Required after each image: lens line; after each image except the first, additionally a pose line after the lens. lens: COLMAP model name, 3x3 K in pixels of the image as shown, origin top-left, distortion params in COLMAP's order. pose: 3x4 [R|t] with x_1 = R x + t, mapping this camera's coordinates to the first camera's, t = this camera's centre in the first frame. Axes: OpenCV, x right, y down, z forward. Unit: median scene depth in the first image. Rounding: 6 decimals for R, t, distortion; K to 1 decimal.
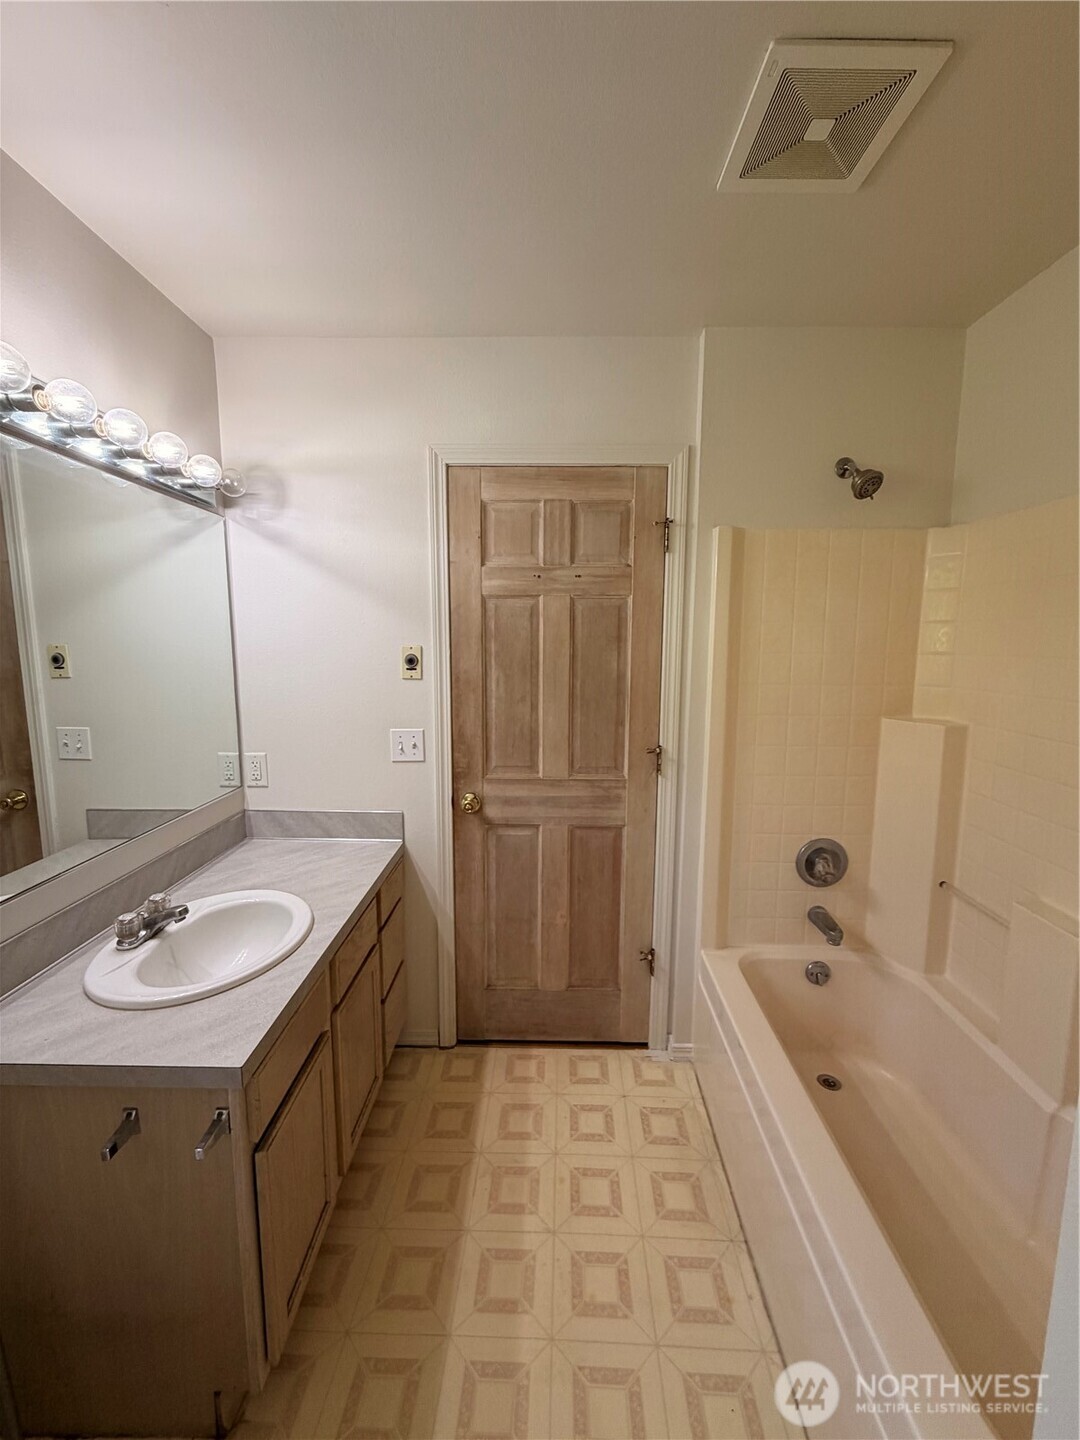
lens RADIAL K [[575.4, 0, 540.9], [0, 575.4, 712.8], [0, 0, 1]] dist [0.000865, -0.000390]
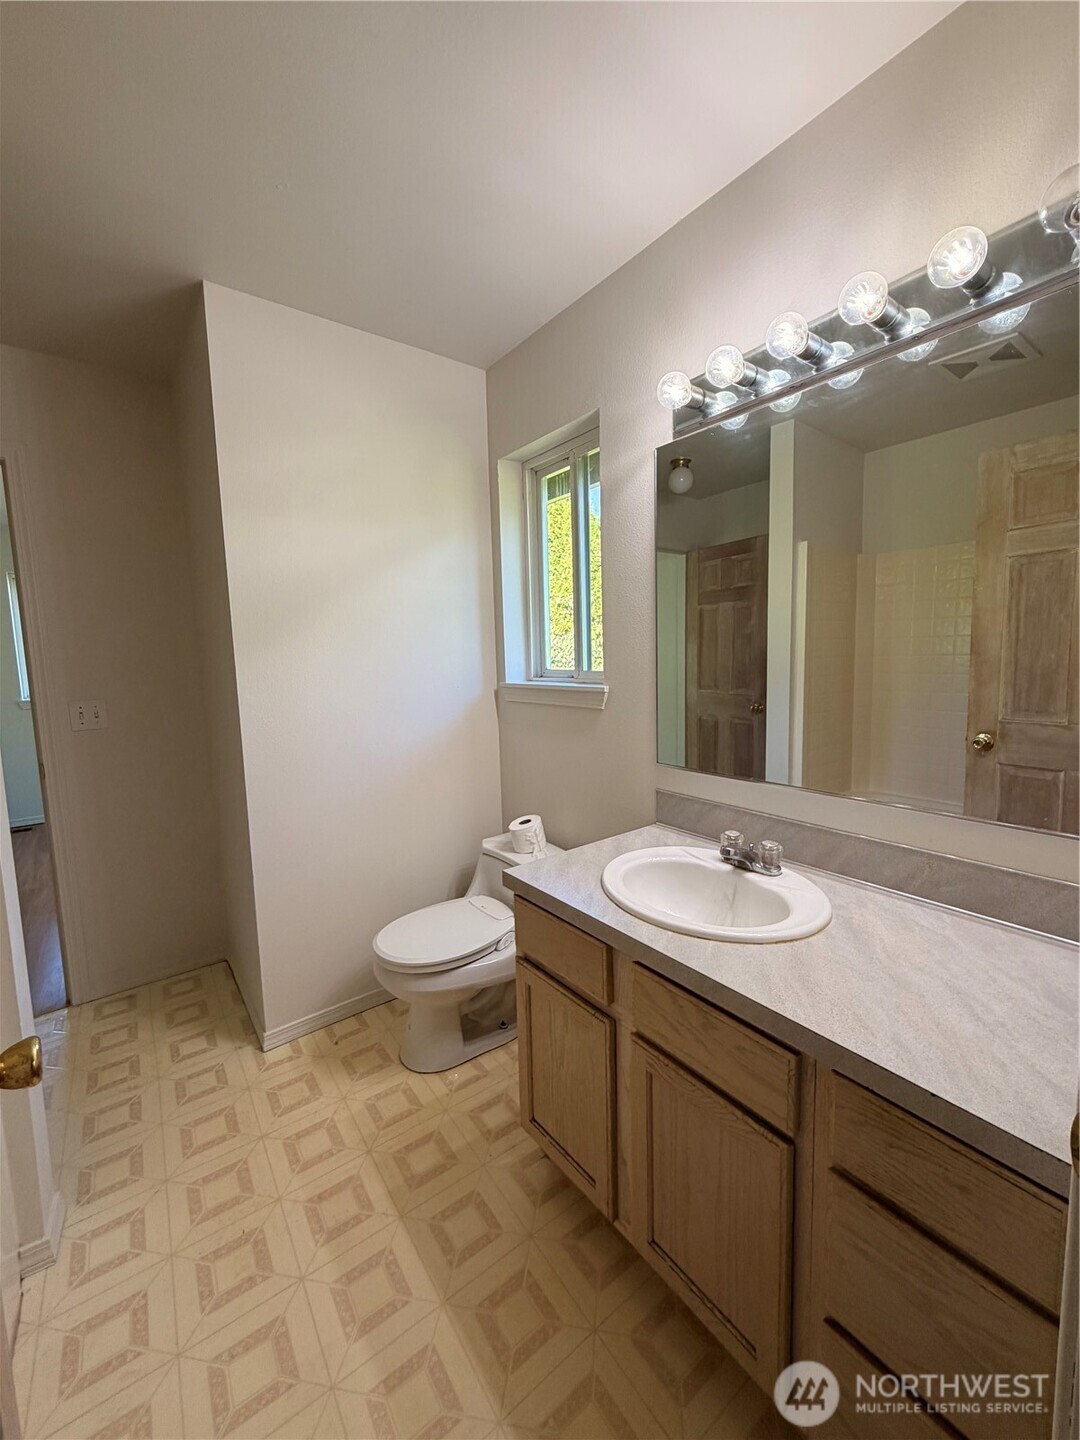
lens RADIAL K [[575.4, 0, 540.9], [0, 575.4, 712.8], [0, 0, 1]] dist [0.000865, -0.000390]
pose [[-0.790765, 0.075042, -0.607503, 0.183942], [-0.060239, 0.978099, 0.199231, -0.054149], [0.609149, 0.194140, -0.768926, 1.411971]]
